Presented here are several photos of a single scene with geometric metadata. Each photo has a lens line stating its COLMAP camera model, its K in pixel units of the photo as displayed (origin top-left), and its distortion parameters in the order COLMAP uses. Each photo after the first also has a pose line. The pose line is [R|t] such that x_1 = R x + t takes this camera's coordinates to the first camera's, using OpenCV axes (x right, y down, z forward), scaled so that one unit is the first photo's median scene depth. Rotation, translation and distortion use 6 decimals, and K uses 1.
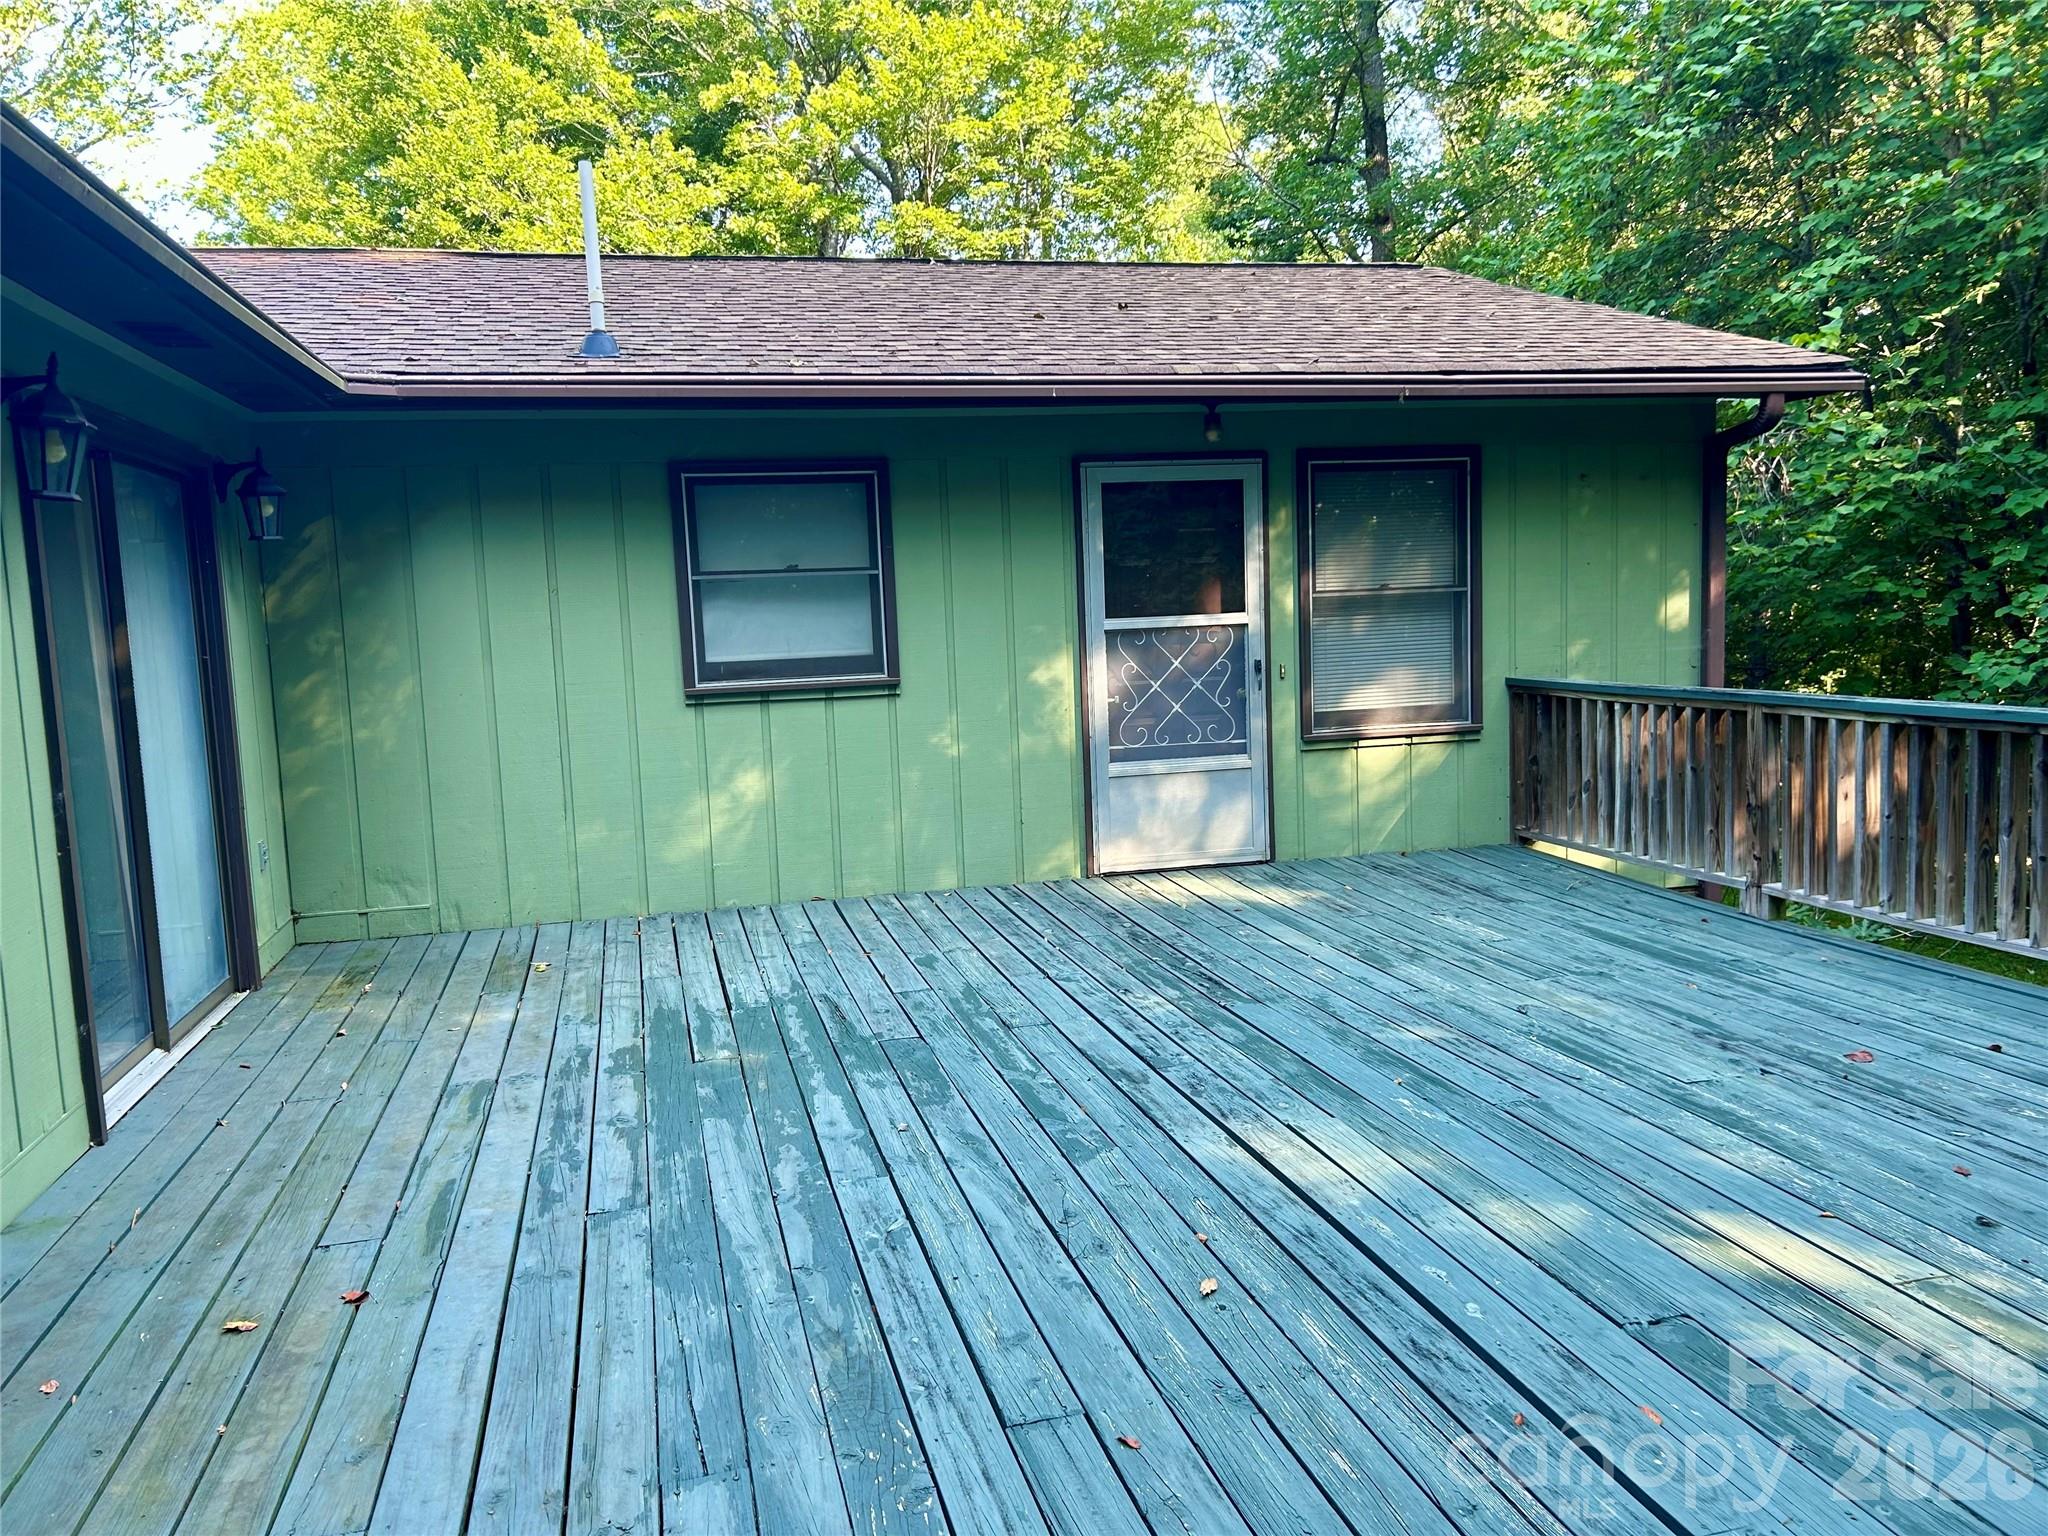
lens RADIAL K [[1523.3, 0, 1001.6], [0, 1523.3, 763.4], [0, 0, 1]] dist [0.053903, -0.057527]
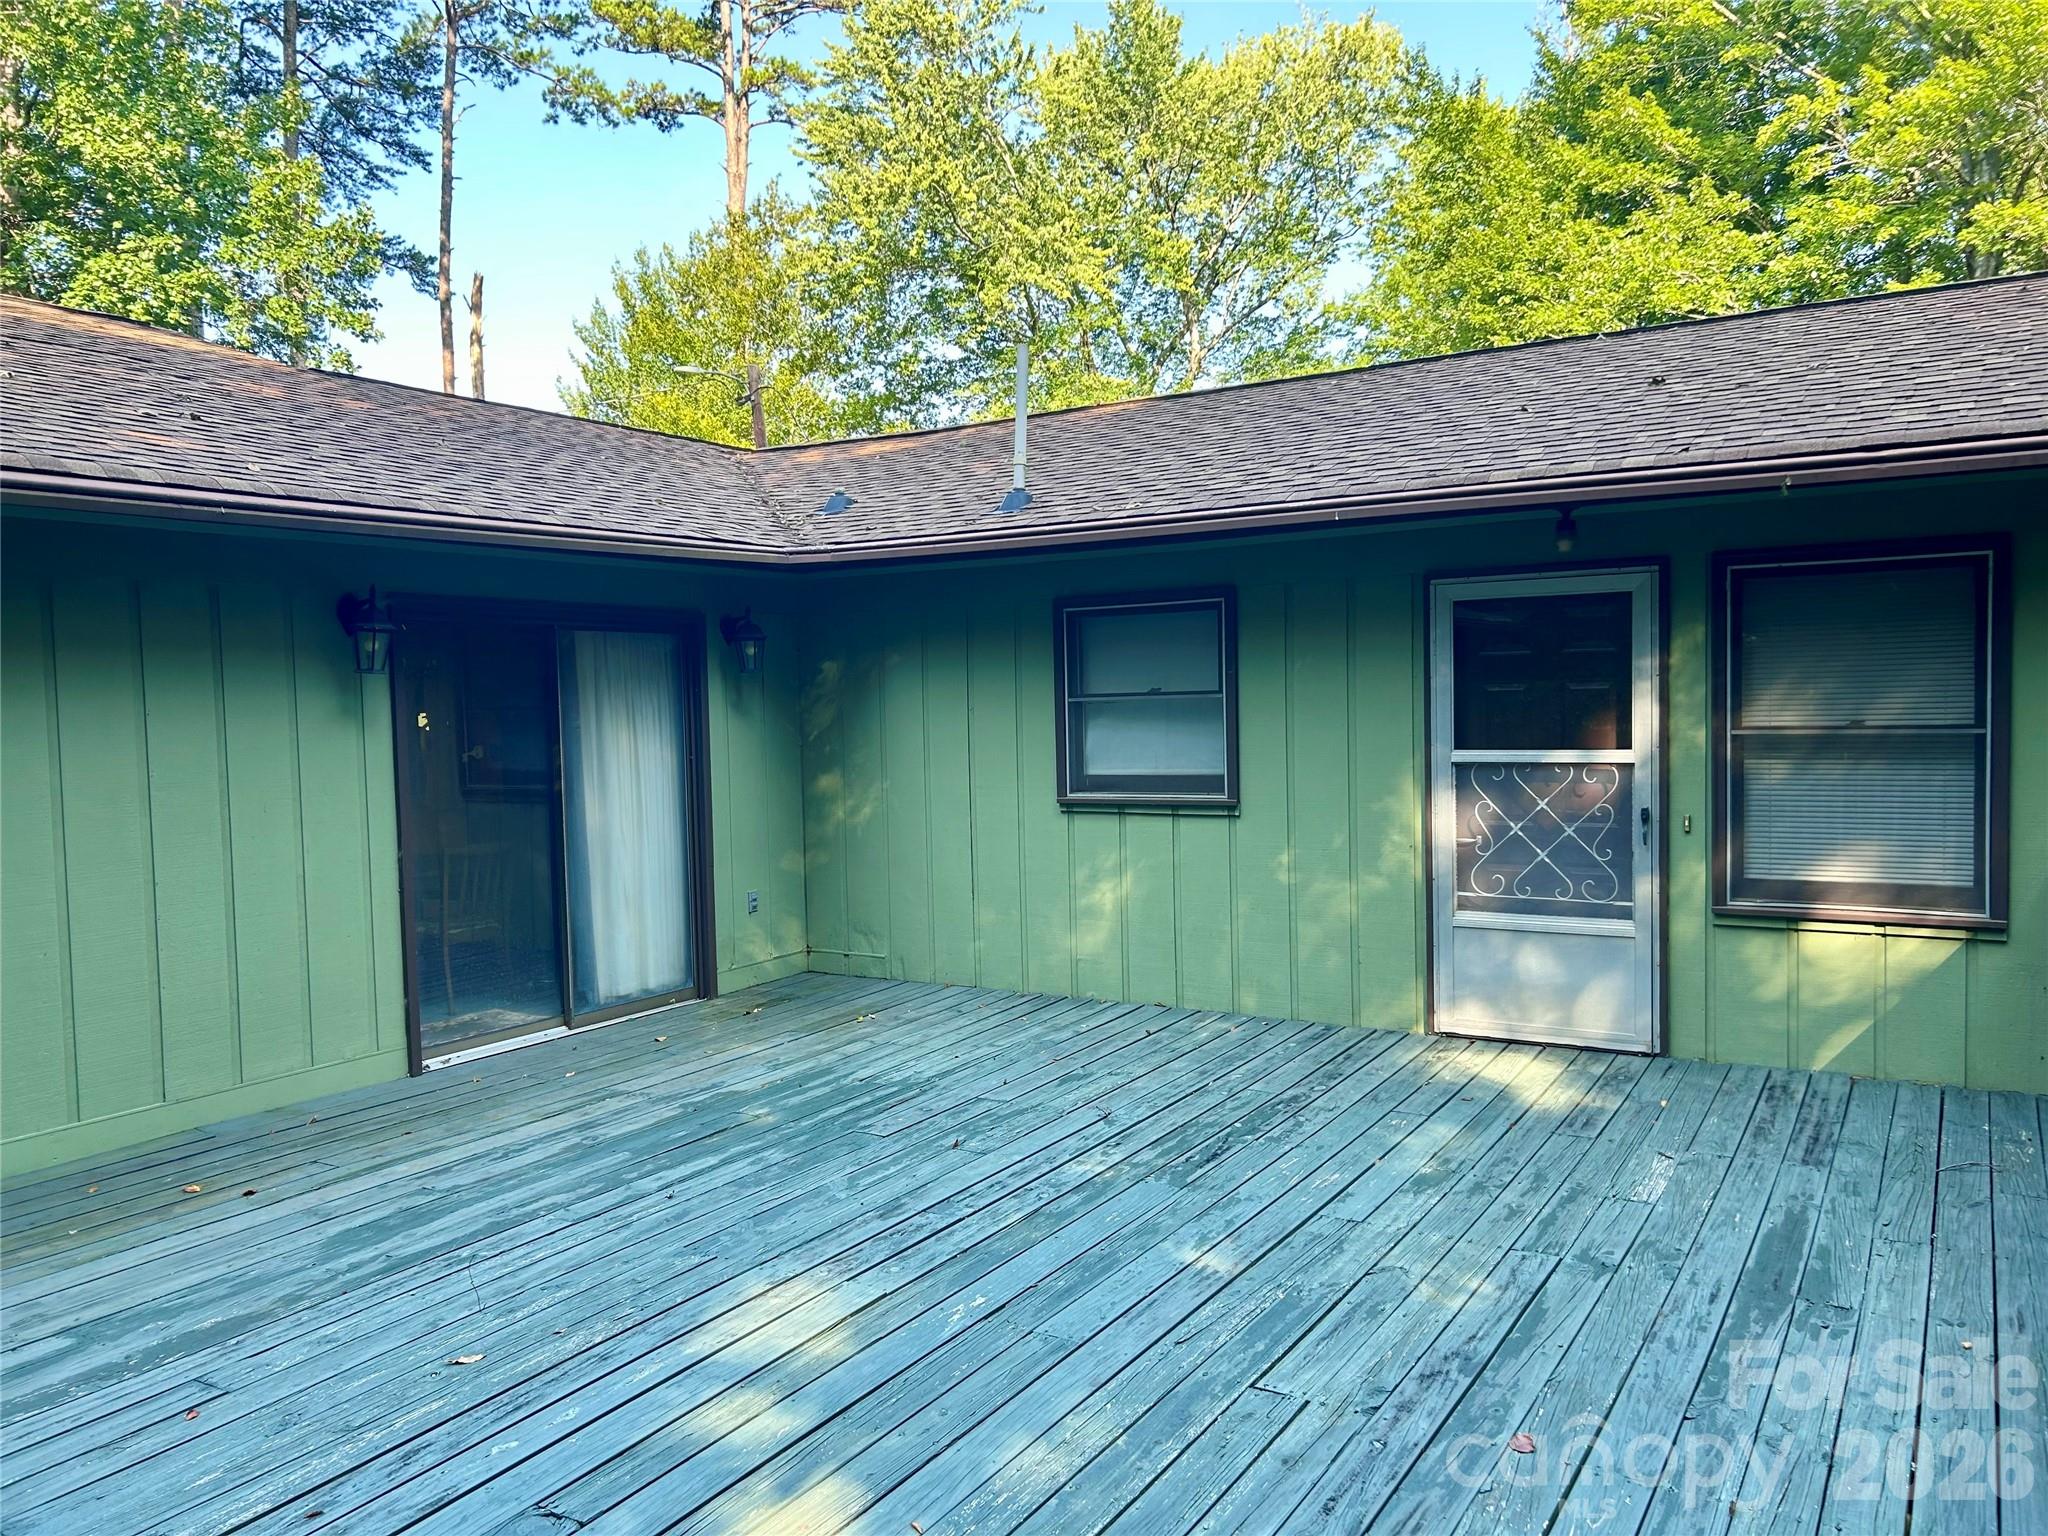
lens RADIAL K [[1523.3, 0, 1017.6], [0, 1523.3, 760.2], [0, 0, 1]] dist [0.053903, -0.057527]
pose [[0.700744, 0.052983, -0.711443, 0.537680], [-0.078036, 0.996947, -0.002618, -0.067274], [0.709132, 0.057353, 0.702739, 0.181018]]
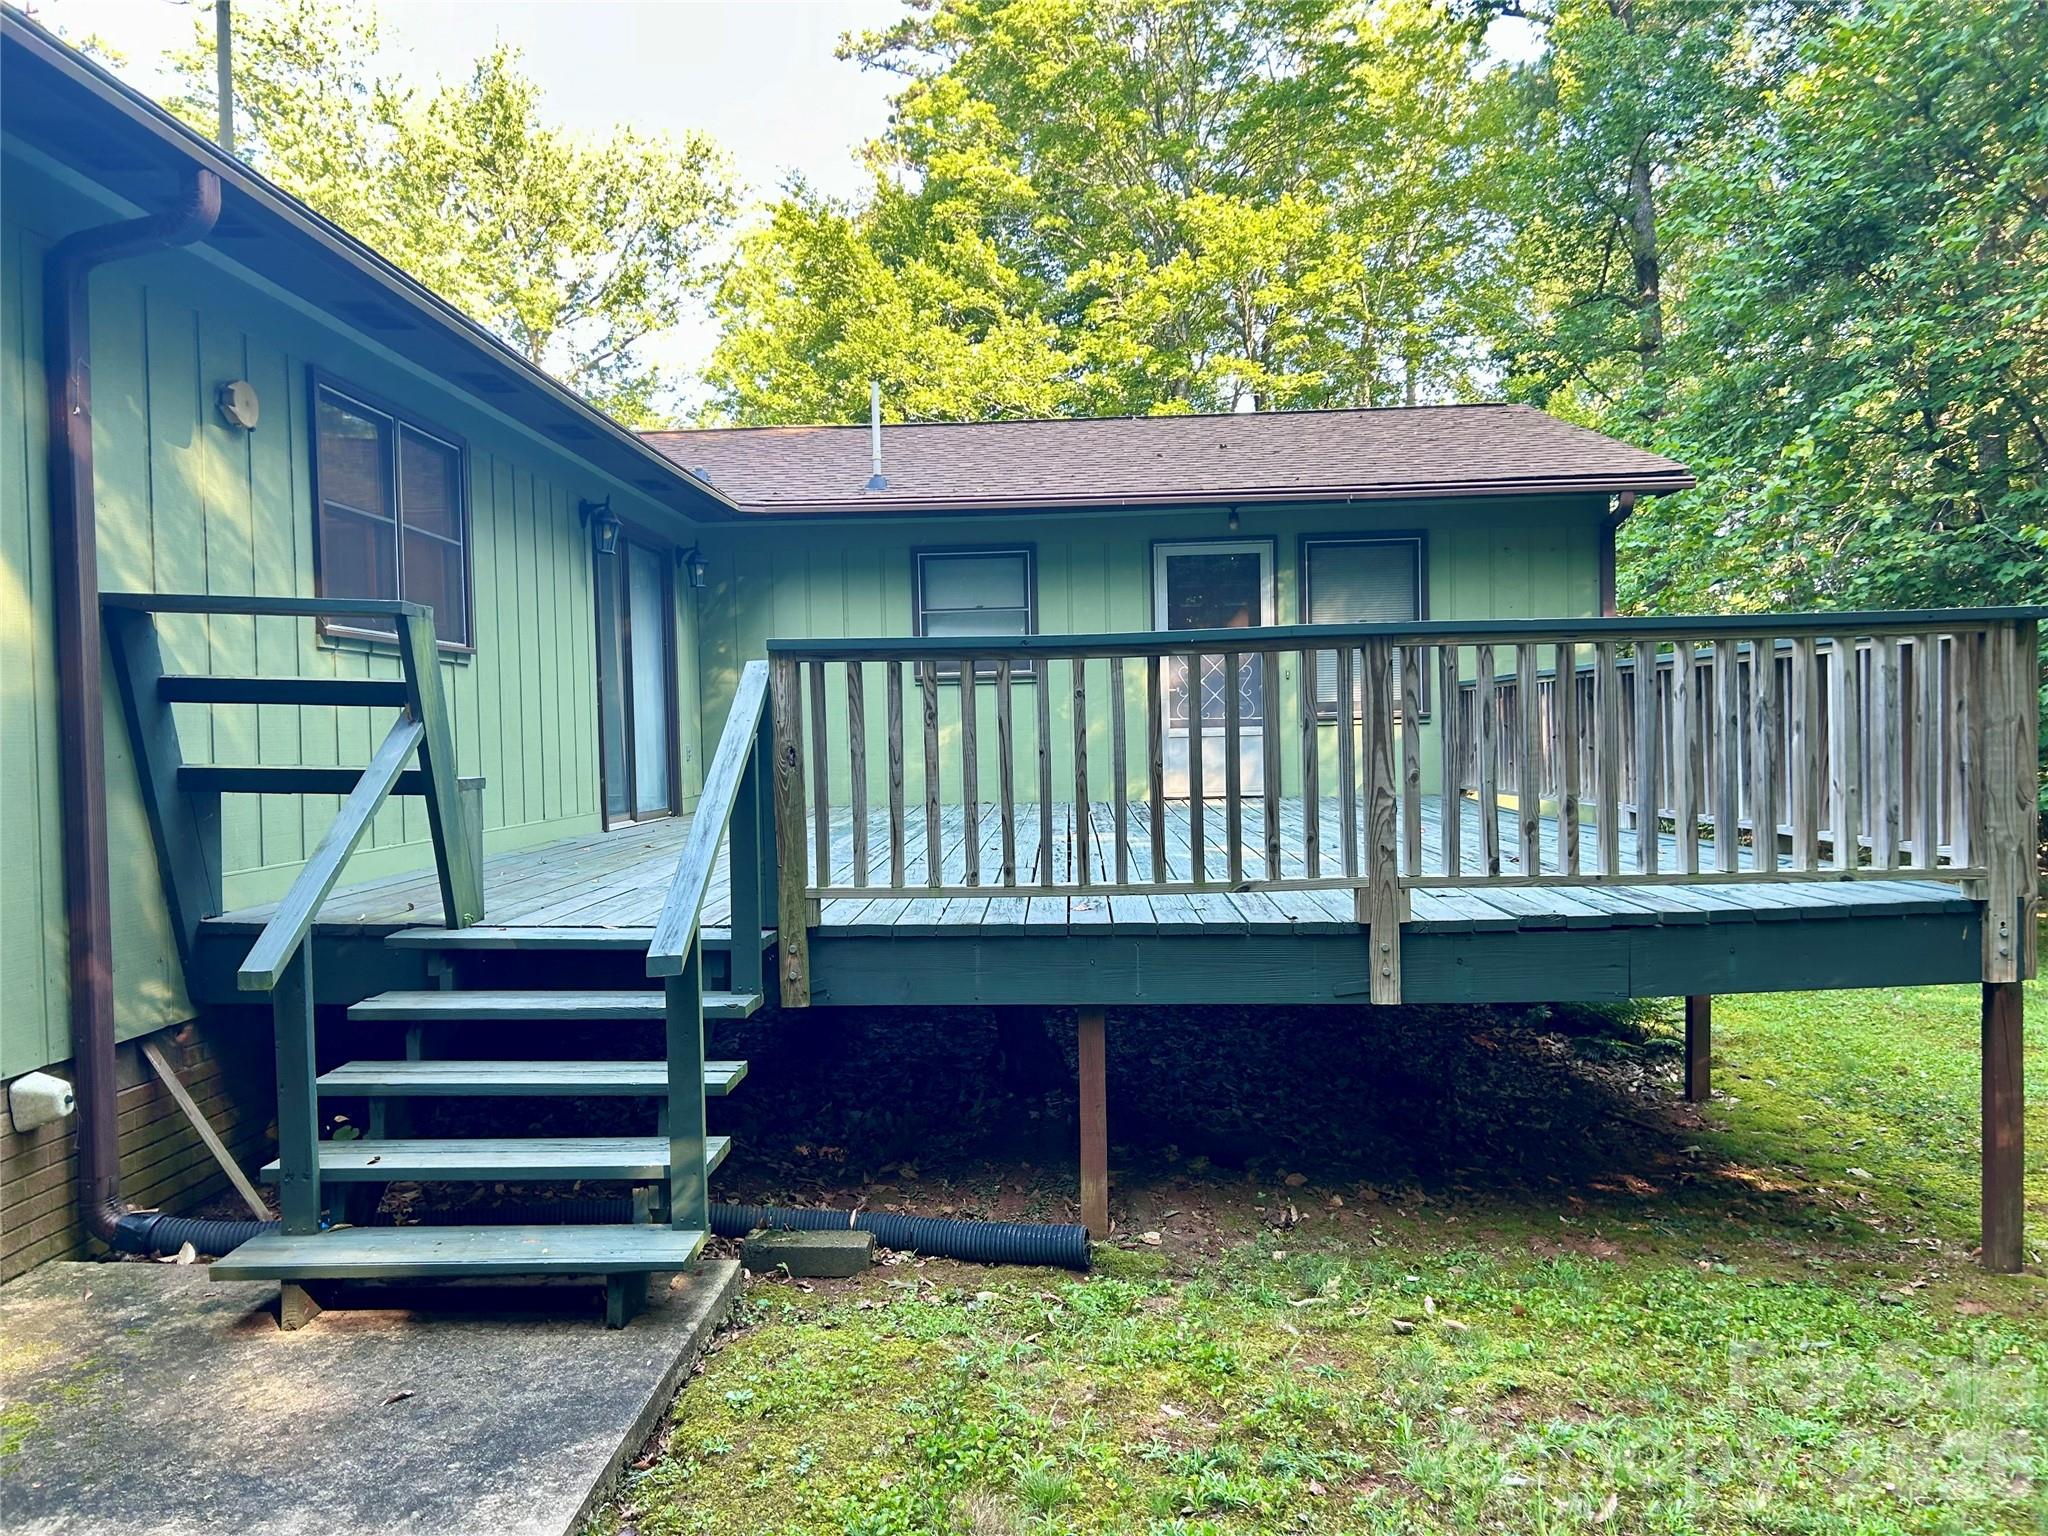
lens RADIAL K [[1523.3, 0, 1007.9], [0, 1523.3, 767.5], [0, 0, 1]] dist [0.053903, -0.057527]
pose [[0.961321, 0.023901, -0.274391, 0.355831], [-0.043864, 0.996799, -0.066847, 0.158828], [0.271915, 0.076297, 0.959292, -0.597176]]
